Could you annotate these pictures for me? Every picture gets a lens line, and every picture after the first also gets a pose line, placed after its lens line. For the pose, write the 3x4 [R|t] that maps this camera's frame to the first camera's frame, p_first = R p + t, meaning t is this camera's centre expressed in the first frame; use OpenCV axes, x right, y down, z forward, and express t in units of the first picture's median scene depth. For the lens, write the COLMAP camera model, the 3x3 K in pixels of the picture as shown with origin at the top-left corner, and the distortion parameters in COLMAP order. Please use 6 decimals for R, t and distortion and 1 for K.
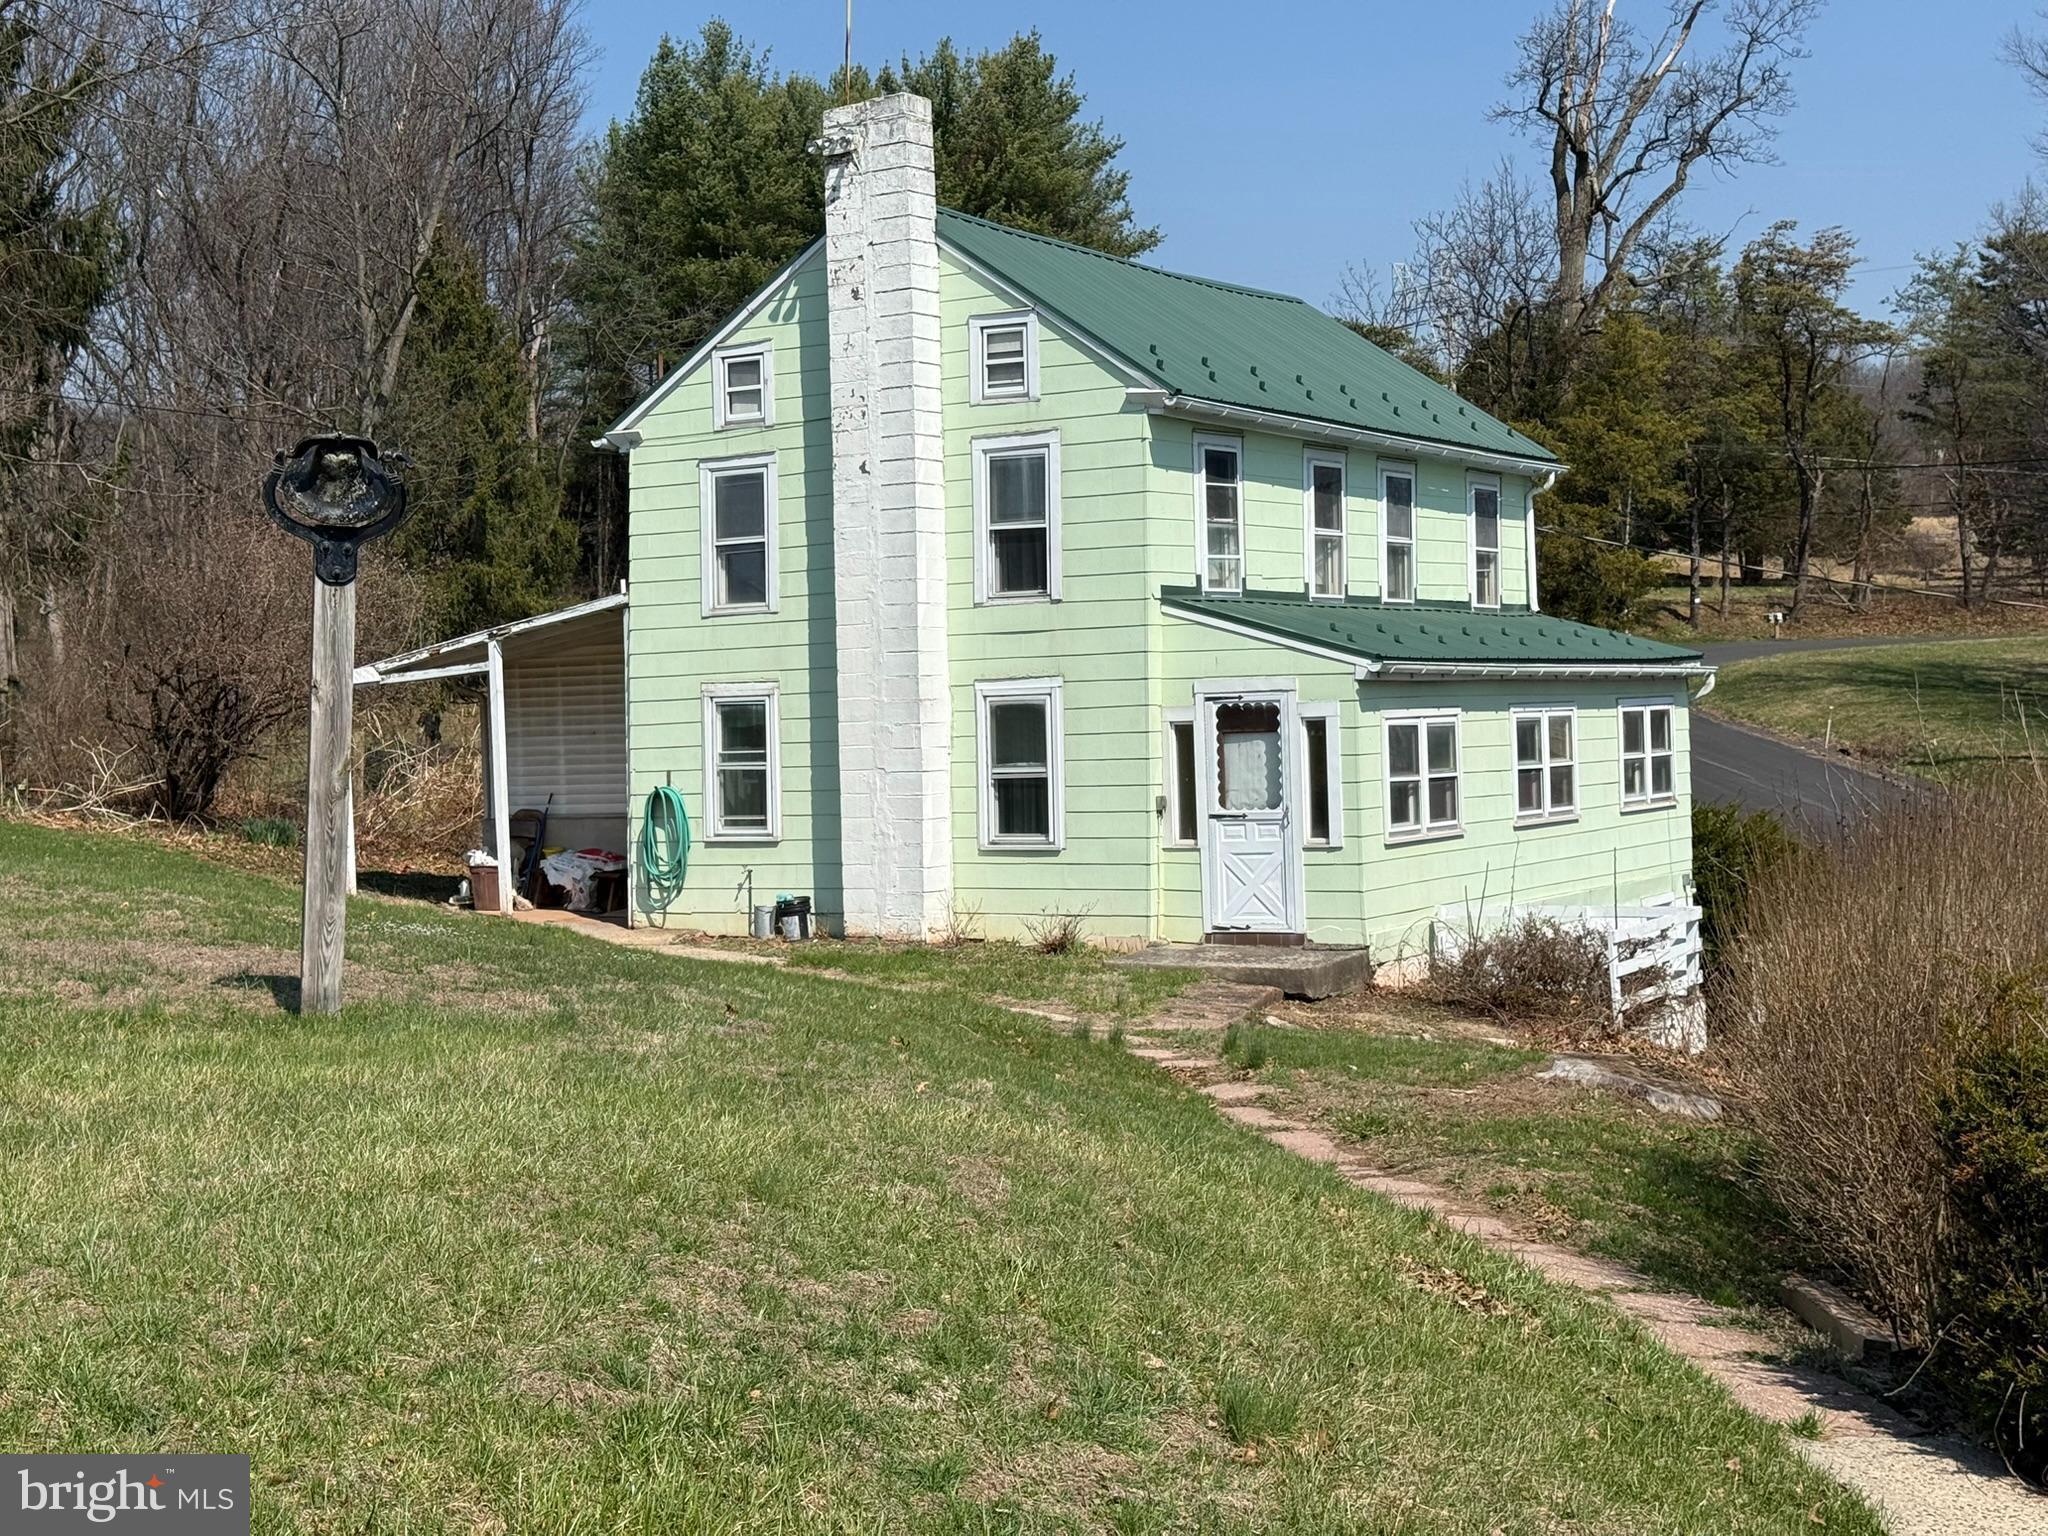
lens RADIAL K [[2836.0, 0, 1024.0], [0, 2836.0, 768.0], [0, 0, 1]] dist [0.102570, 0.010252]
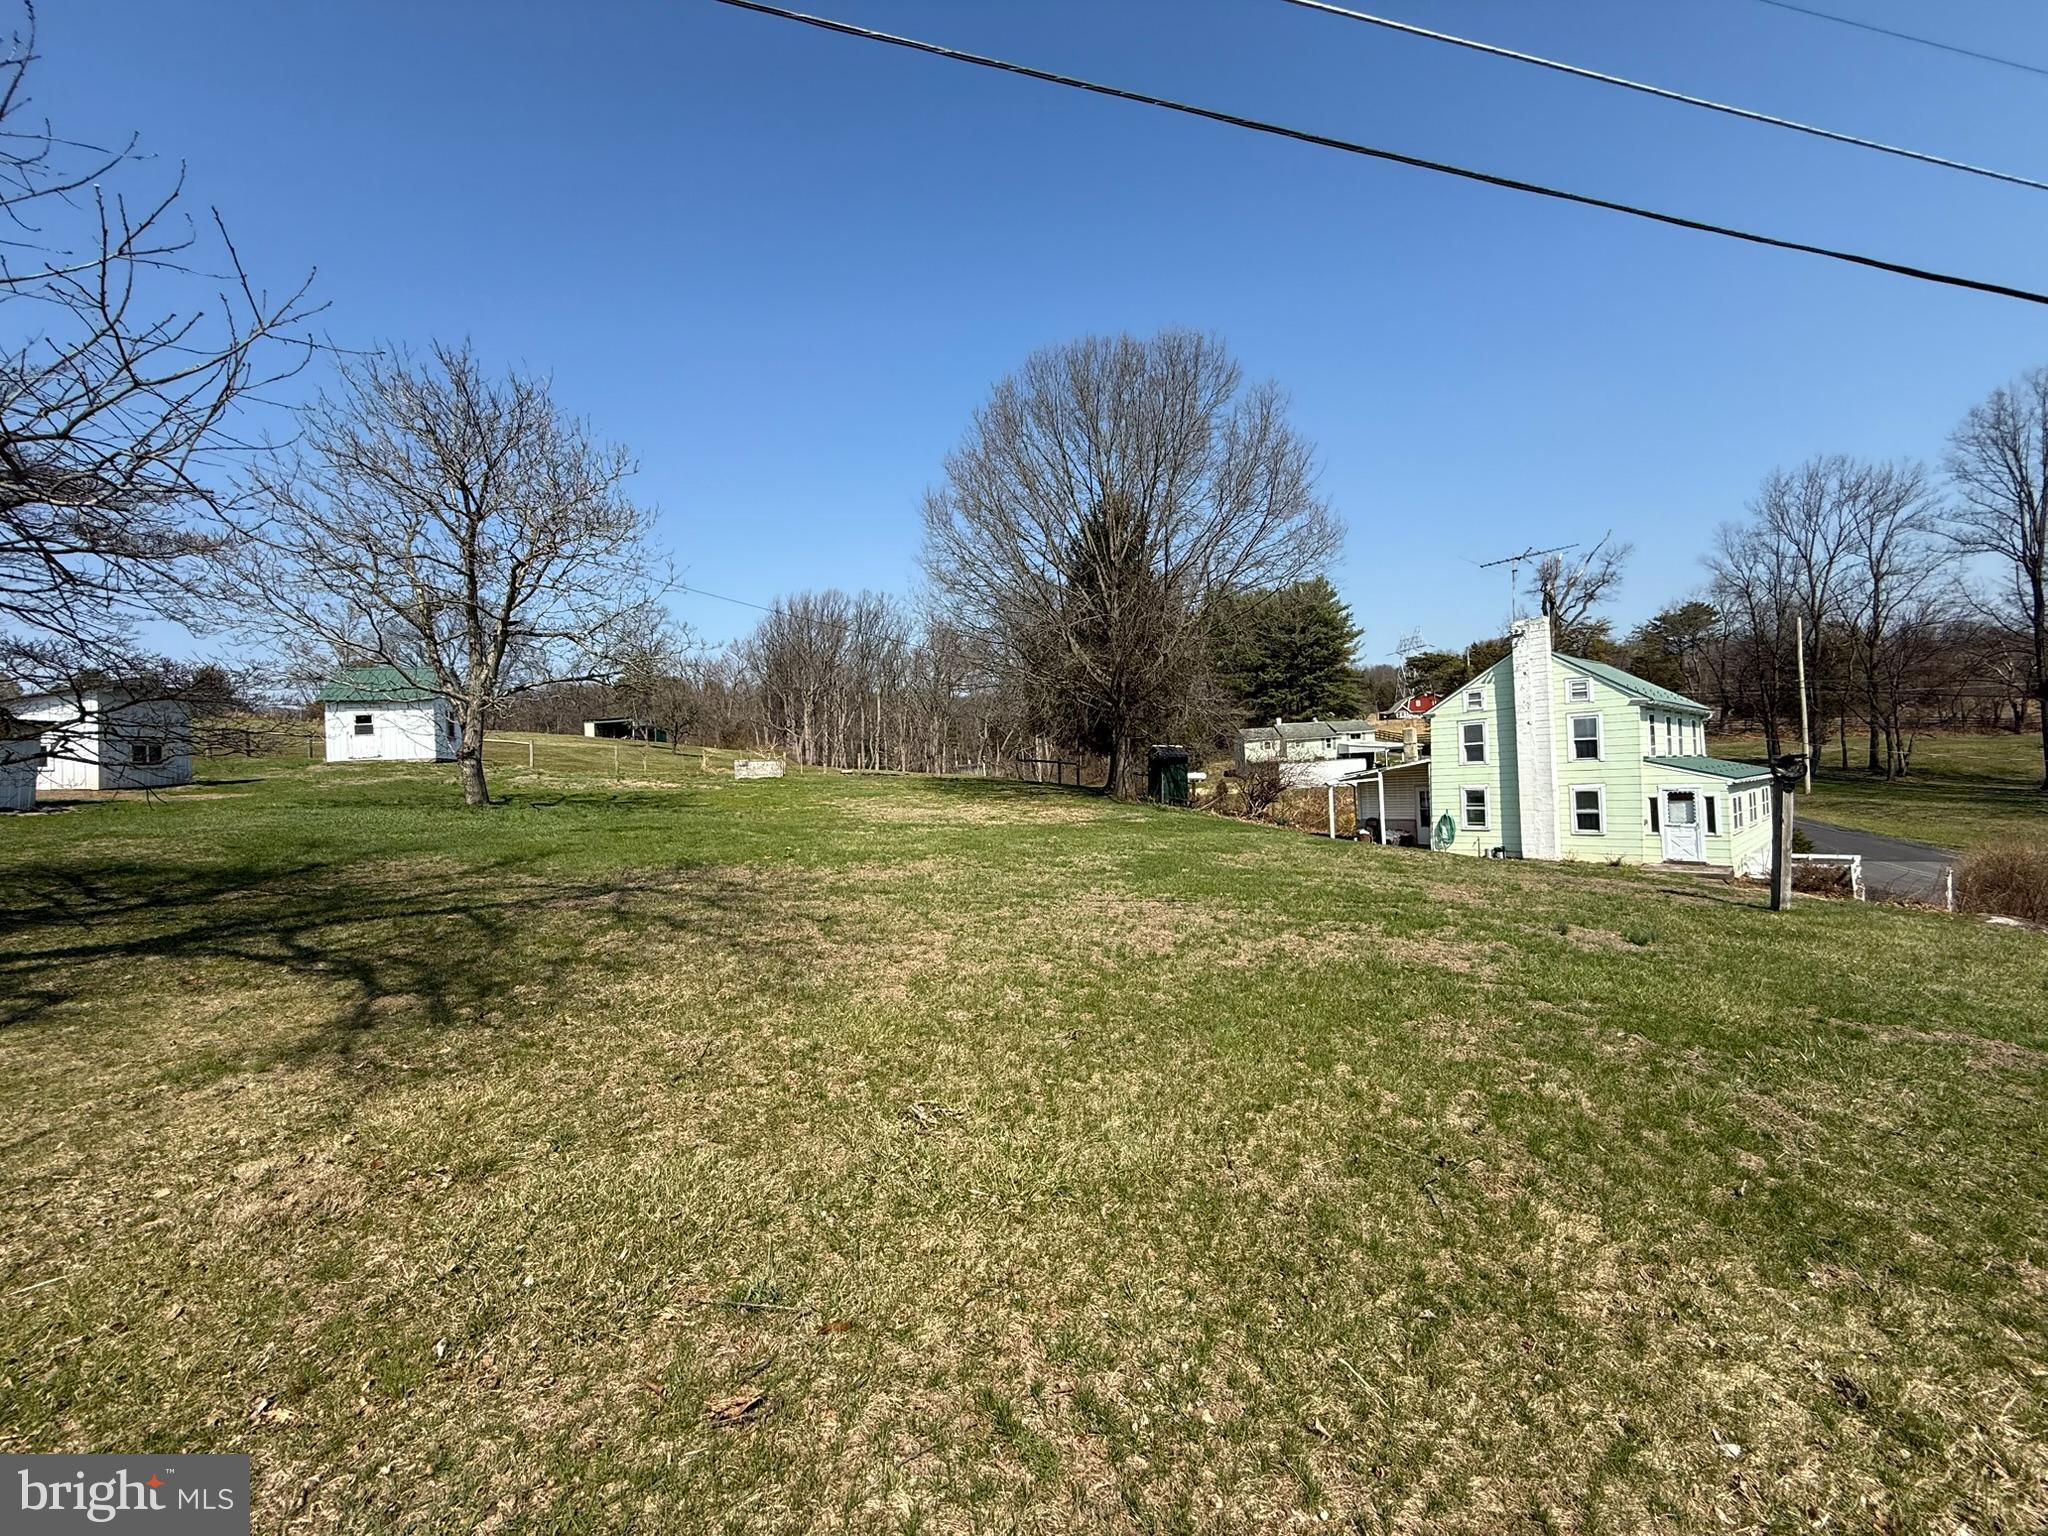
lens RADIAL K [[800.5, 0, 1024.0], [0, 800.5, 768.0], [0, 0, 1]] dist [0.000096, 0.000035]
pose [[0.957925, -0.015503, -0.286600, -0.364076], [0.009062, 0.999676, -0.023788, -0.033203], [0.286876, 0.020190, 0.957755, -0.109231]]
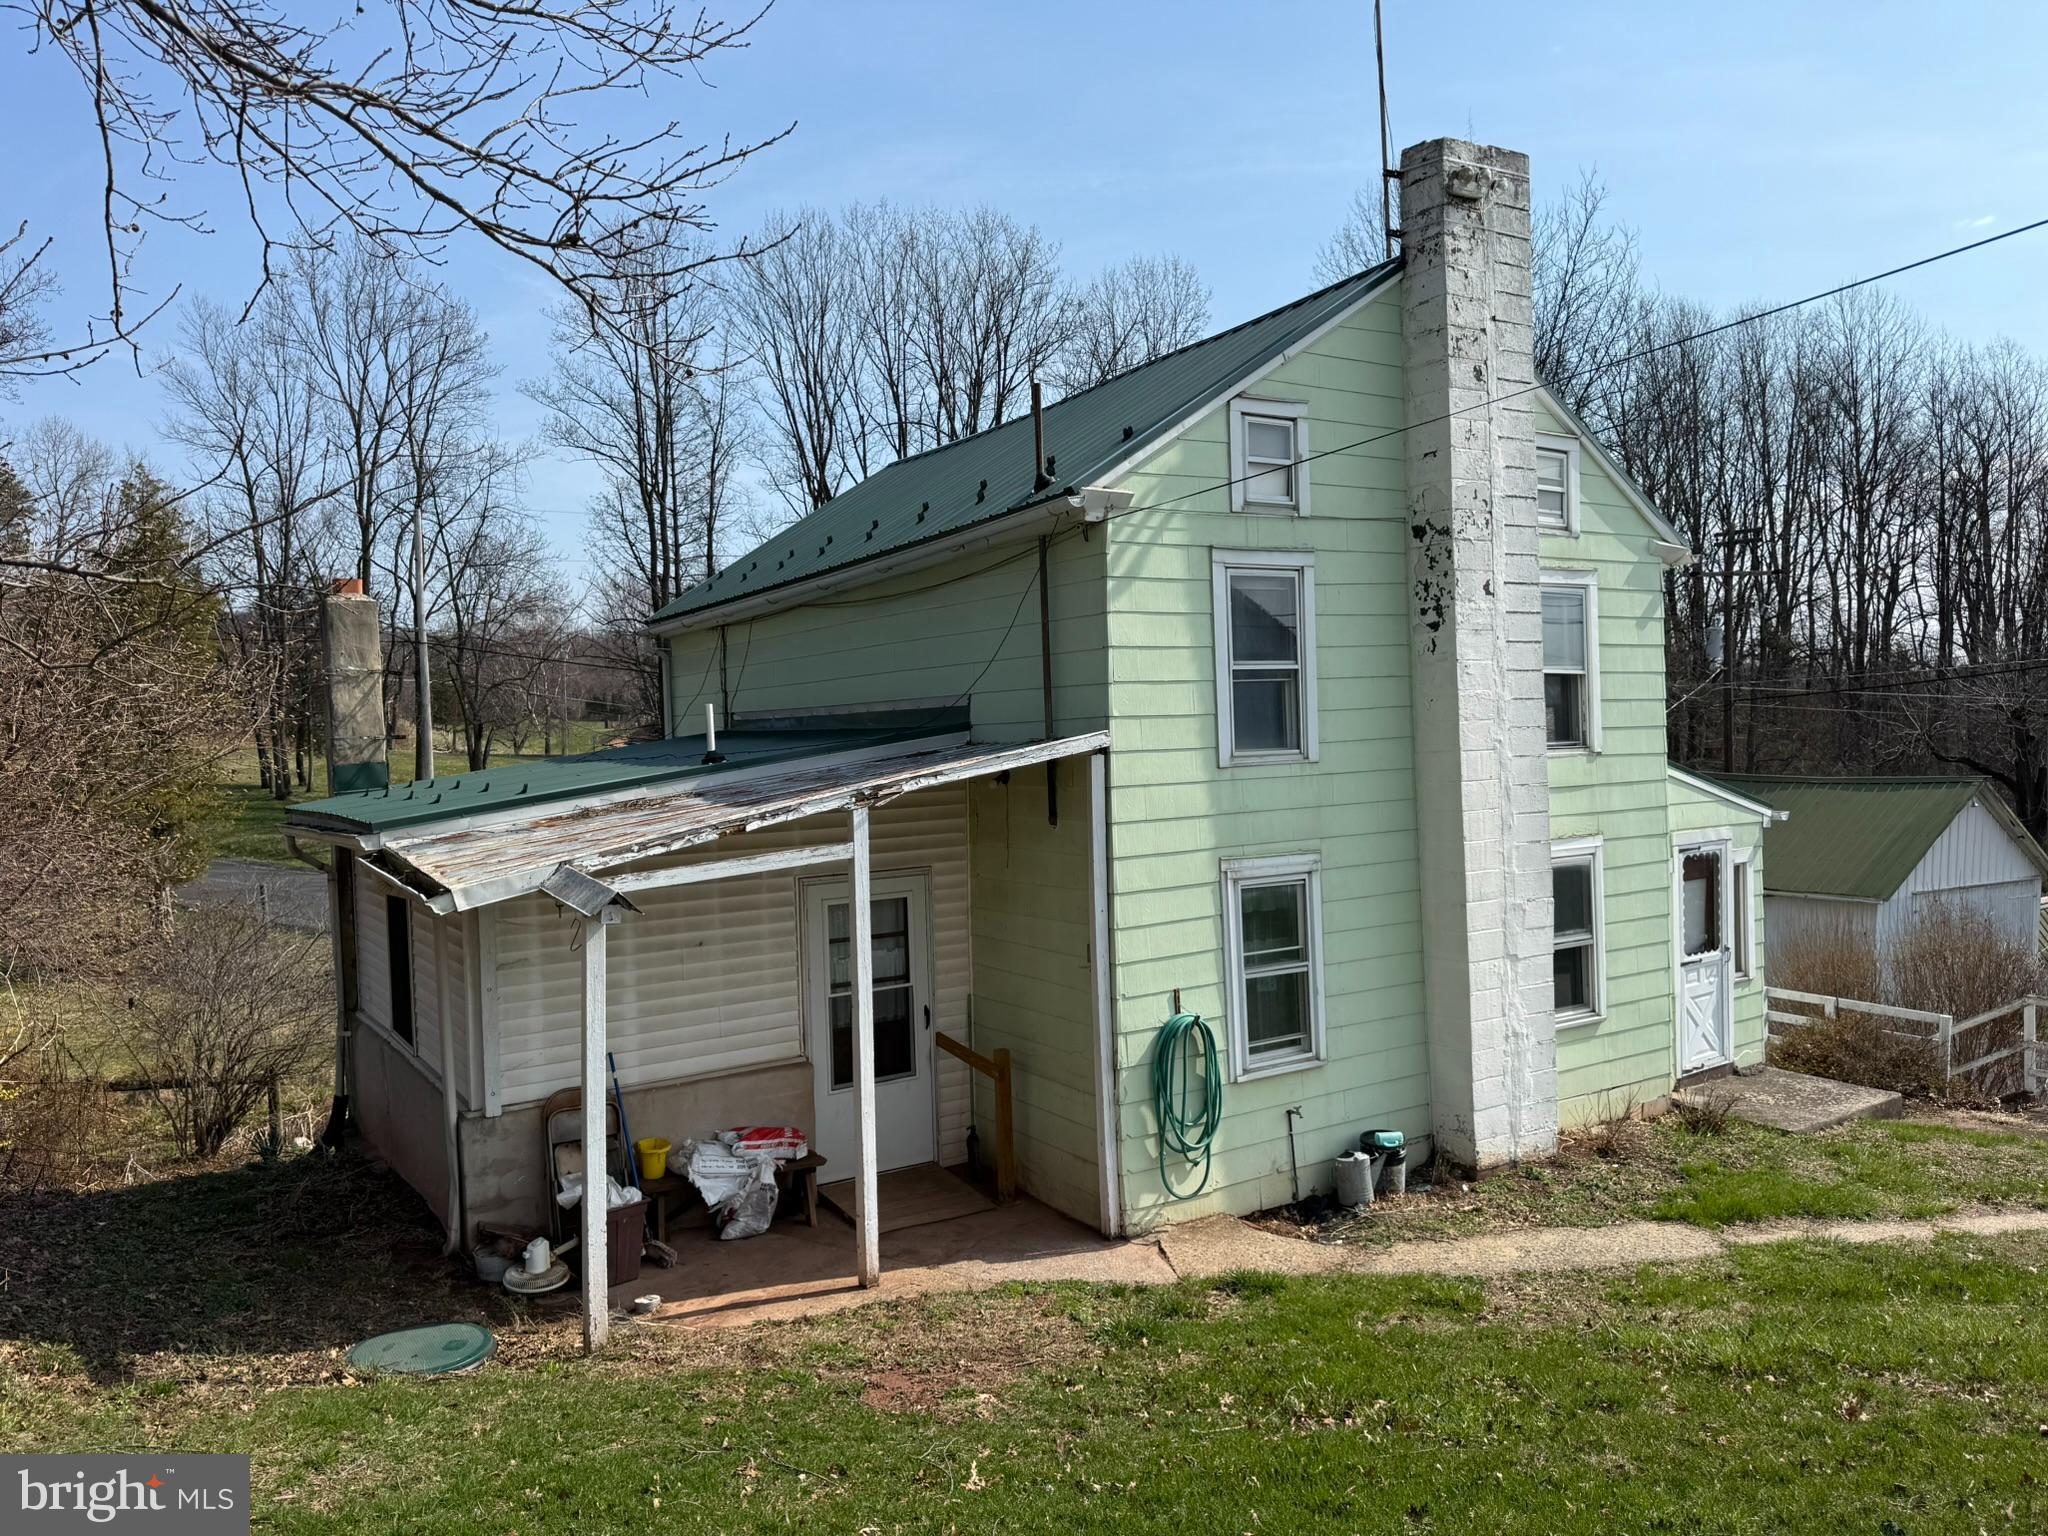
lens RADIAL K [[1462.1, 0, 1024.0], [0, 1462.1, 768.0], [0, 0, 1]] dist [0.058652, -0.000373]
pose [[0.425340, -0.000164, 0.905034, -0.492553], [0.036251, 0.999201, -0.016856, -0.051330], [-0.904308, 0.039978, 0.425005, 0.936036]]
